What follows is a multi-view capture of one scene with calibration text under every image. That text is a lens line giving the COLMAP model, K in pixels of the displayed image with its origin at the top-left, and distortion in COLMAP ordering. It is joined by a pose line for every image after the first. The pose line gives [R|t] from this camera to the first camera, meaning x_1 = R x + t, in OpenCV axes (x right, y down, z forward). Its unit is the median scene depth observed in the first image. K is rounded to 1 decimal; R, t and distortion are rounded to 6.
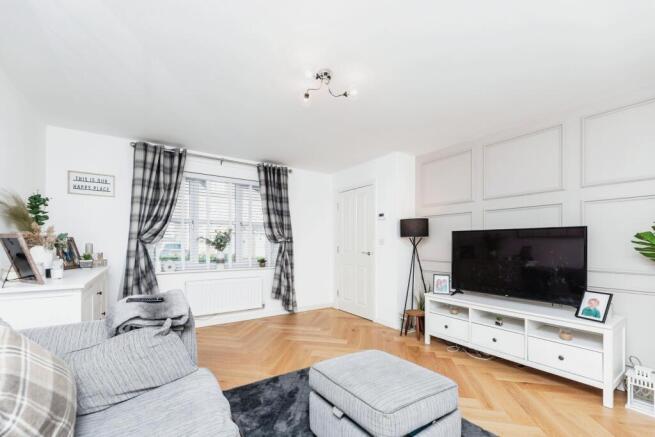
lens RADIAL K [[285.7, 0, 316.9], [0, 285.7, 240.1], [0, 0, 1]] dist [0.000756, -0.000114]
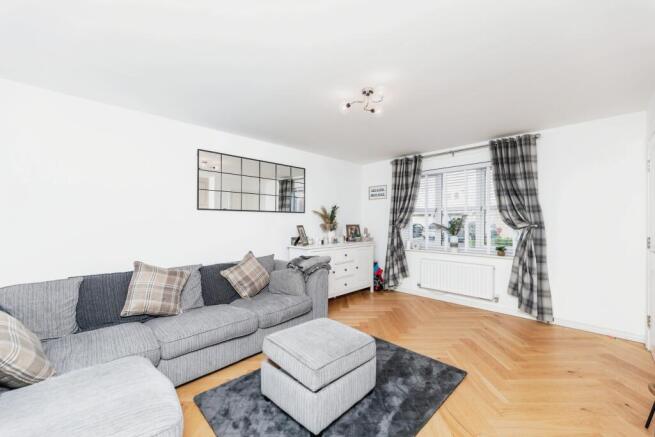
lens RADIAL K [[263.6, 0, 326.5], [0, 263.6, 219.0], [0, 0, 1]] dist [-0.002051, 0.000050]
pose [[0.181895, -0.018936, -0.983136, 0.532013], [0.011221, 0.999789, -0.017181, -0.012933], [0.983254, -0.007907, 0.182069, 0.329033]]
